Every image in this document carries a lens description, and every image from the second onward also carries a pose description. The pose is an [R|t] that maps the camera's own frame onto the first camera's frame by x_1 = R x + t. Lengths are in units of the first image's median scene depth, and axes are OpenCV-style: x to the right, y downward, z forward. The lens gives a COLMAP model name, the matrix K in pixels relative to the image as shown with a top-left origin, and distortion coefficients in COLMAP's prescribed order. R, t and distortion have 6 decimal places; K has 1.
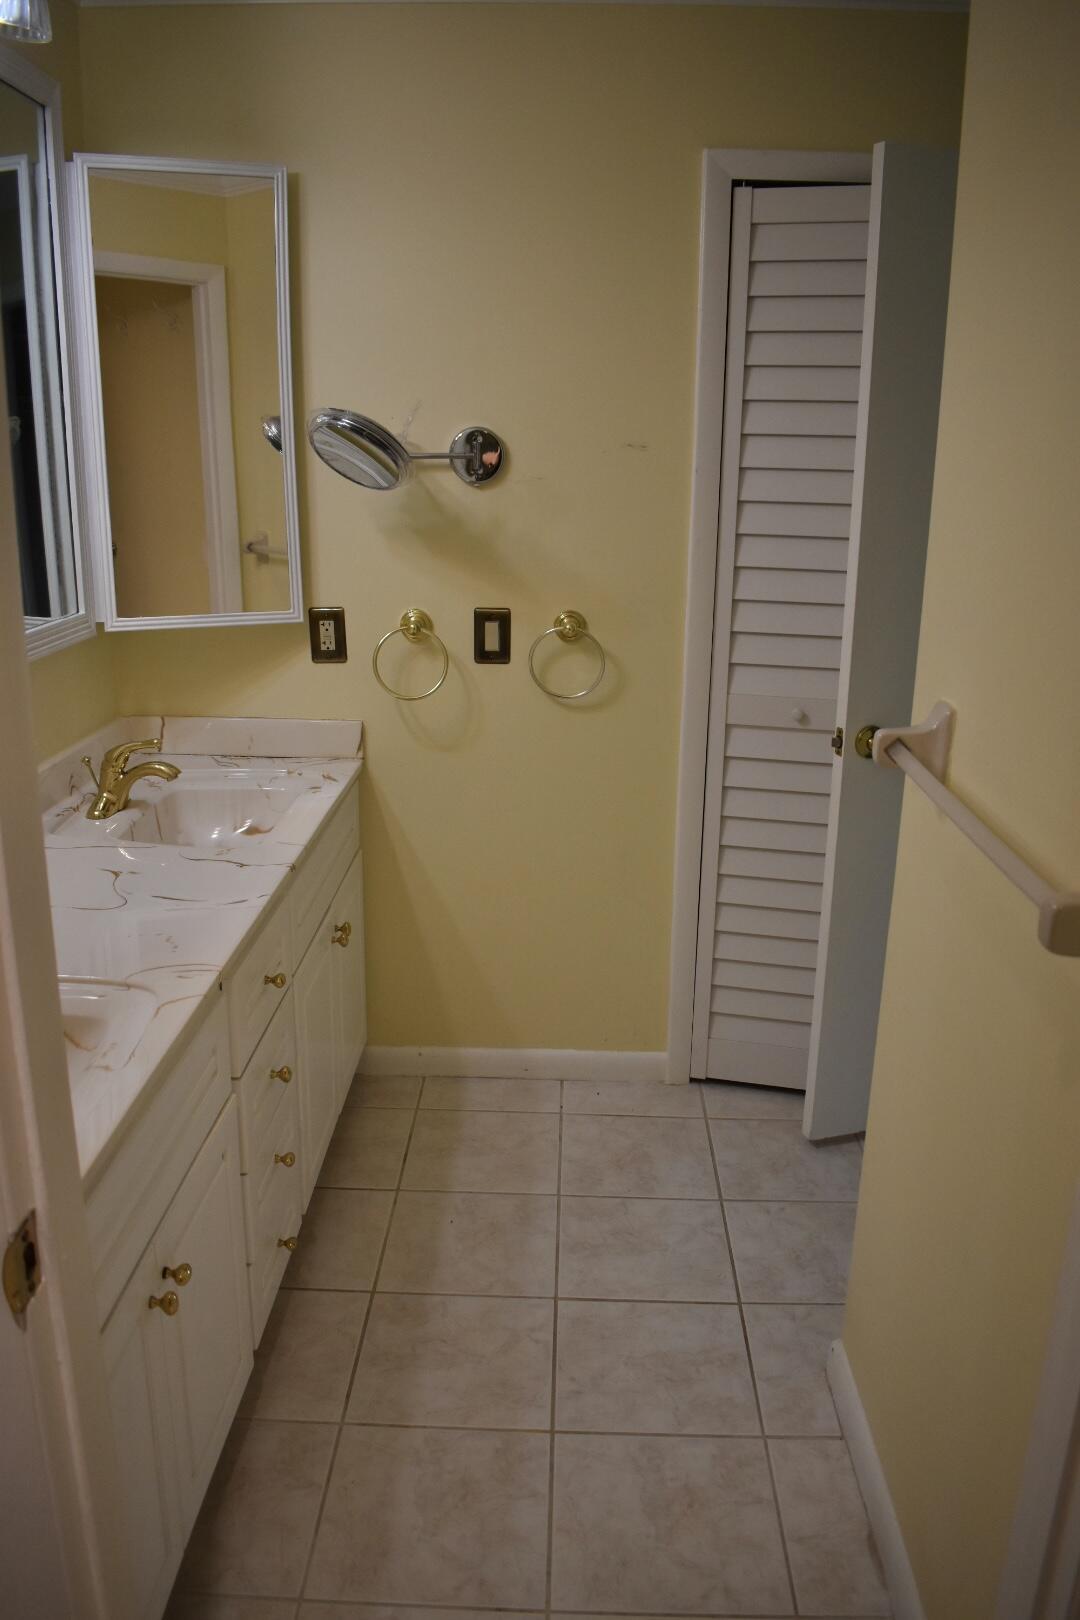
lens RADIAL K [[1274.1, 0, 533.3], [0, 1274.1, 816.5], [0, 0, 1]] dist [-0.095294, 0.022462]
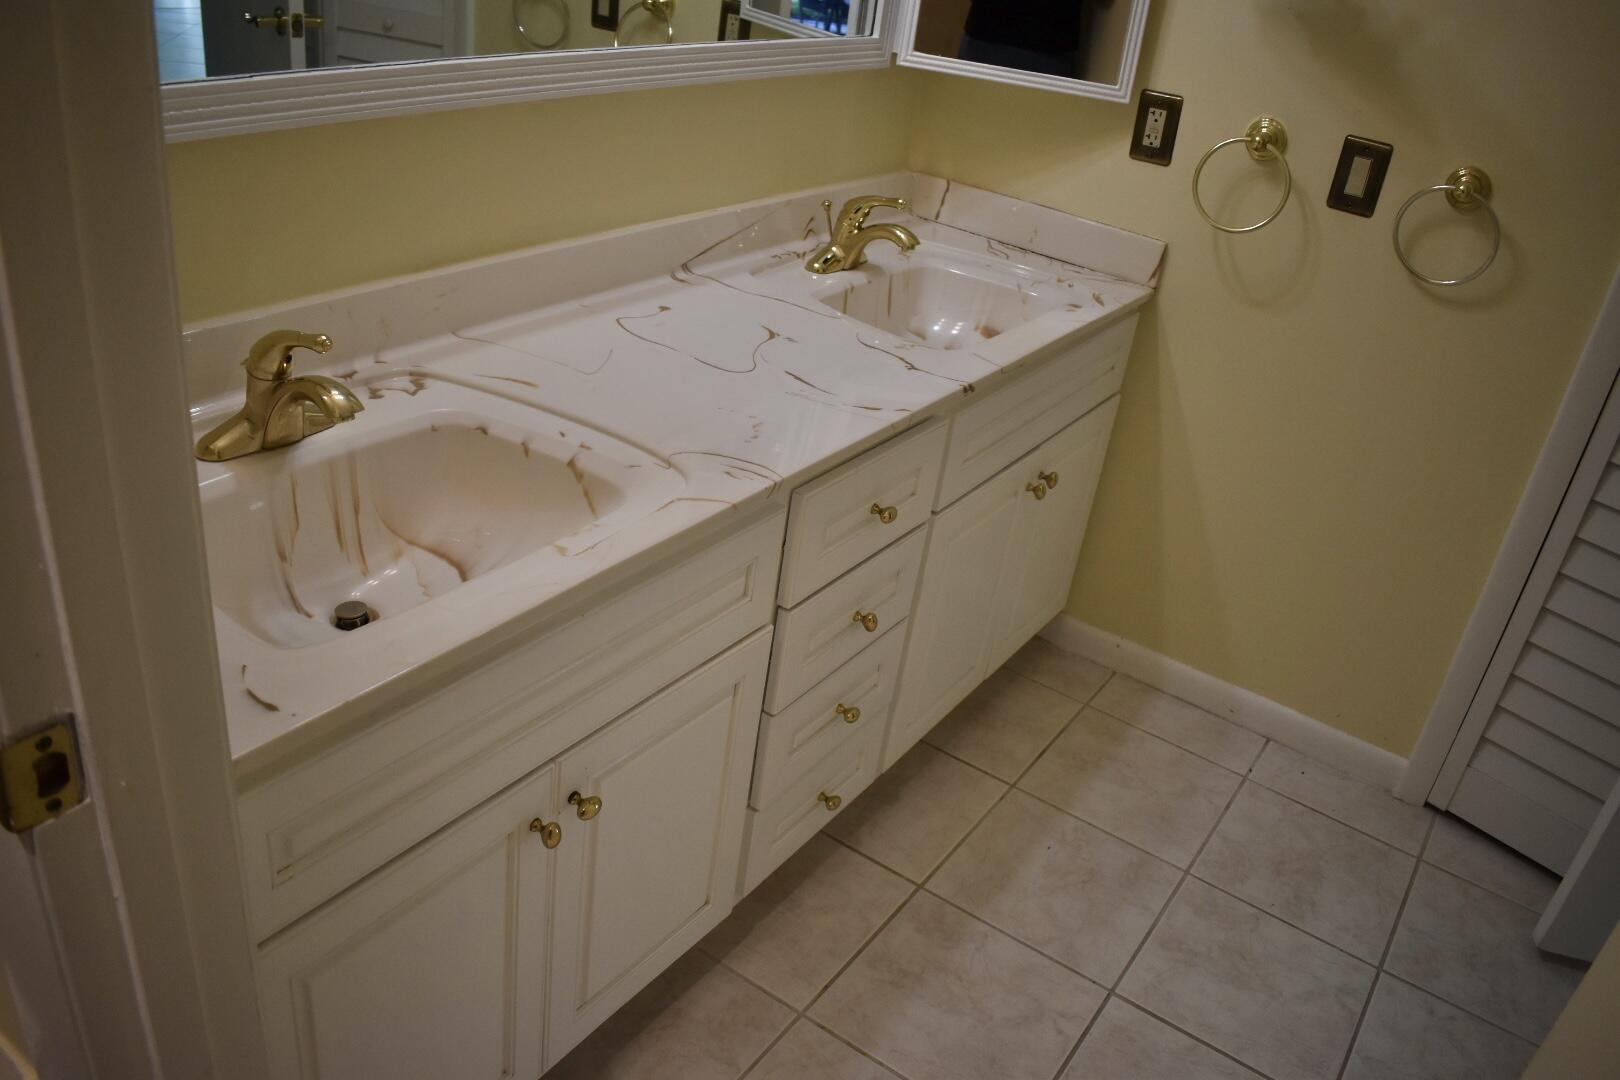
lens RADIAL K [[1274.1, 0, 815.7], [0, 1274.1, 543.1], [0, 0, 1]] dist [-0.095294, 0.022462]
pose [[0.841886, 0.341020, -0.418251, 0.084755], [-0.264425, 0.936295, 0.231153, -0.024103], [0.470434, -0.084008, 0.878427, 0.189019]]
